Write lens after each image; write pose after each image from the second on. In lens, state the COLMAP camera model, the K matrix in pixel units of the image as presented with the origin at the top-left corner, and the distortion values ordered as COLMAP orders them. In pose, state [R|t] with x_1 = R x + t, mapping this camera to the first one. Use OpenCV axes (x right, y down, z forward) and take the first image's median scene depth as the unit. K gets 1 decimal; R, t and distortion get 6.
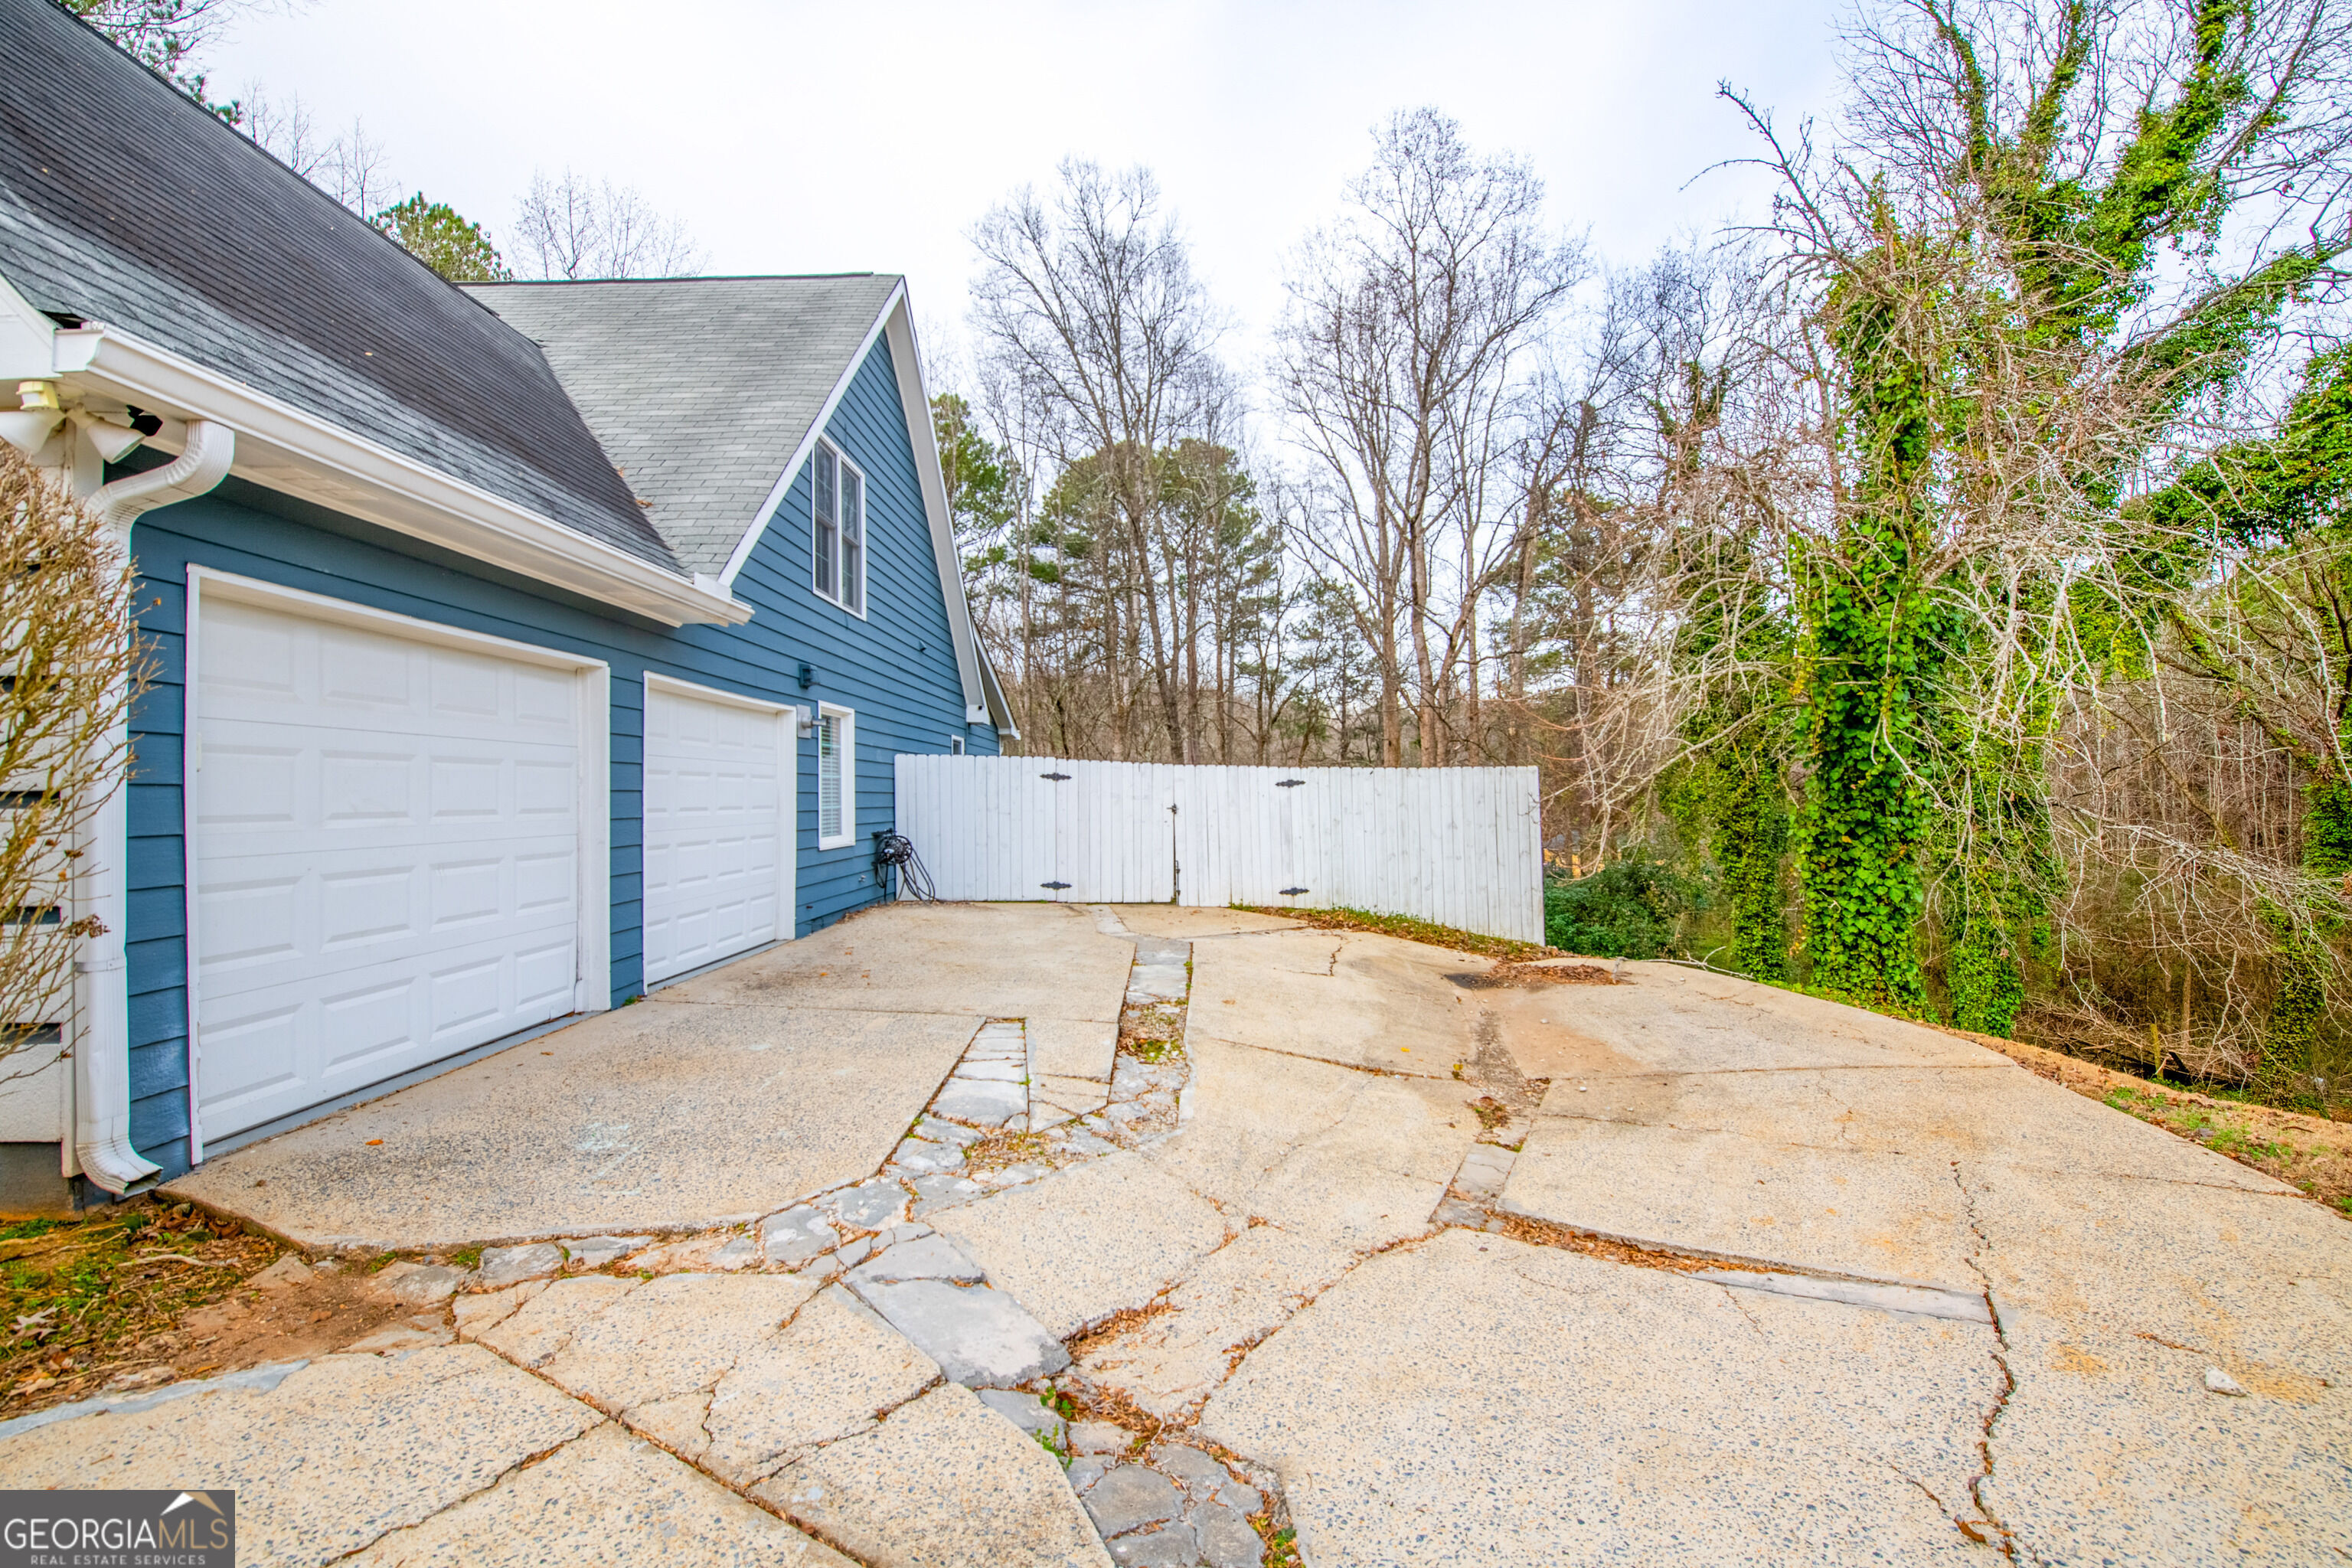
lens RADIAL K [[920.7, 0, 1174.2], [0, 920.7, 770.6], [0, 0, 1]] dist [-0.001269, -0.010722]
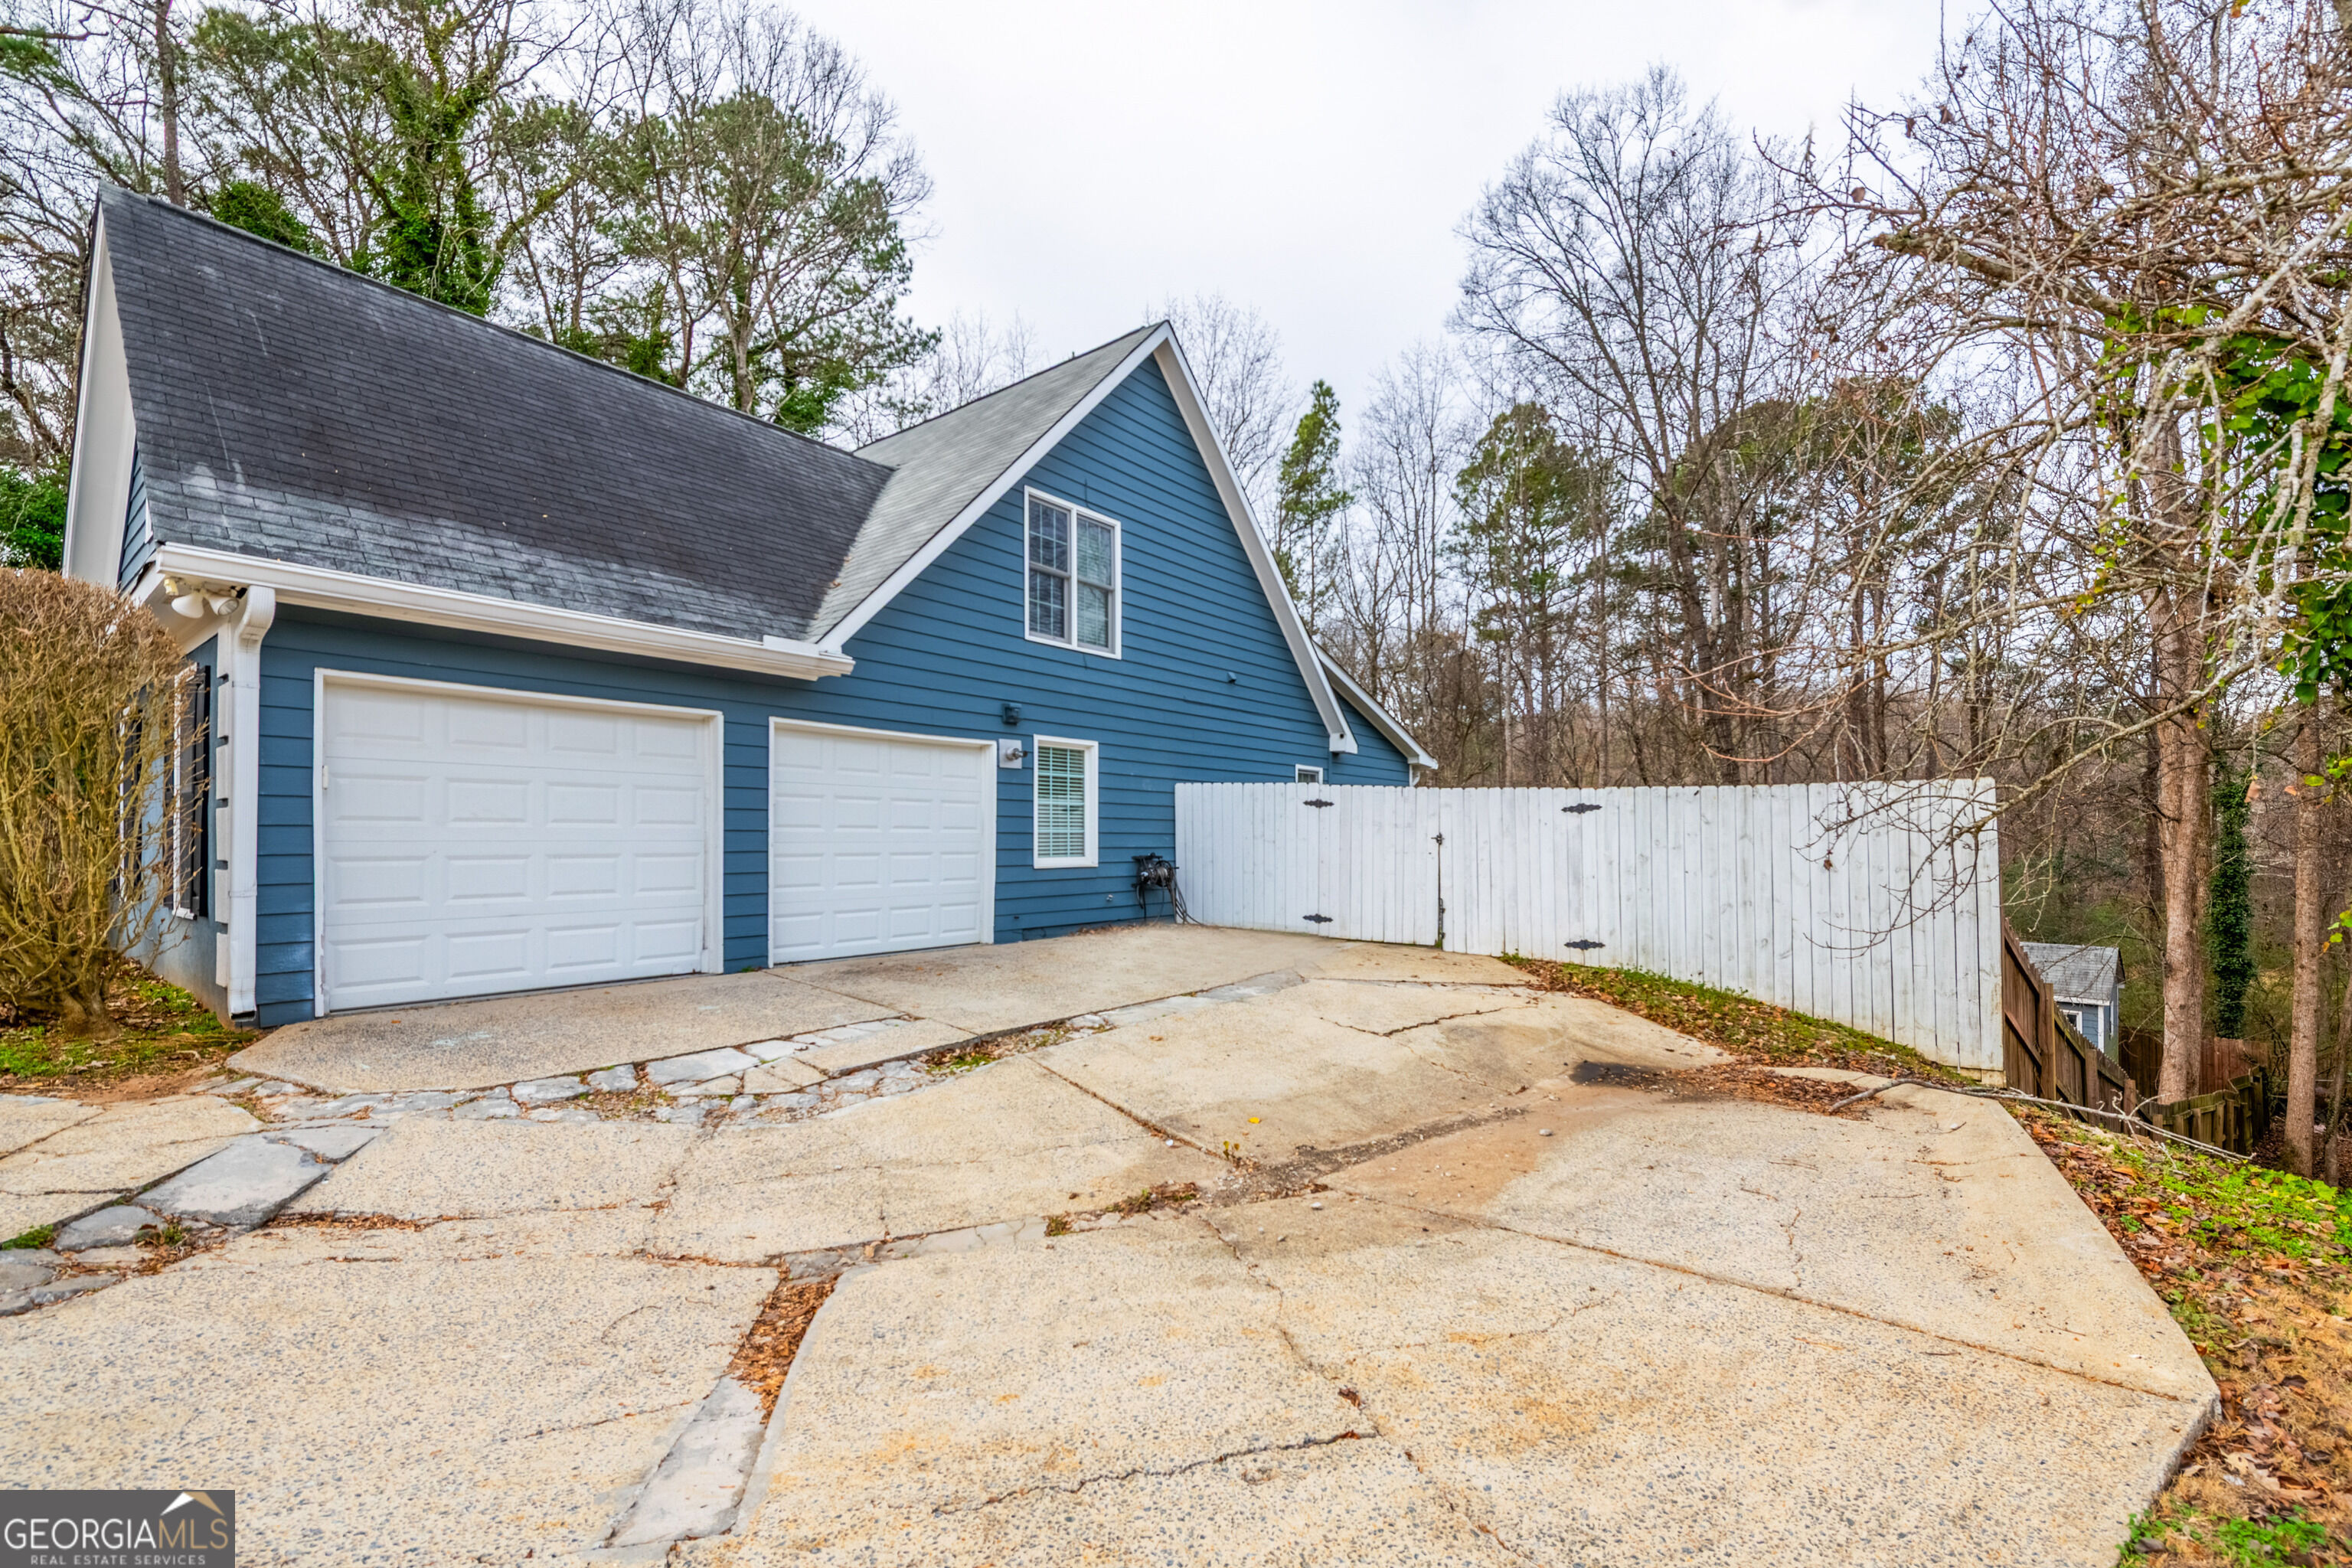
lens RADIAL K [[948.9, 0, 1211.7], [0, 948.9, 814.6], [0, 0, 1]] dist [0.008916, -0.006168]
pose [[0.797774, -0.004533, -0.602940, 0.777428], [0.006888, 0.999975, 0.001596, 0.033408], [0.602918, -0.005427, 0.797785, 0.329727]]
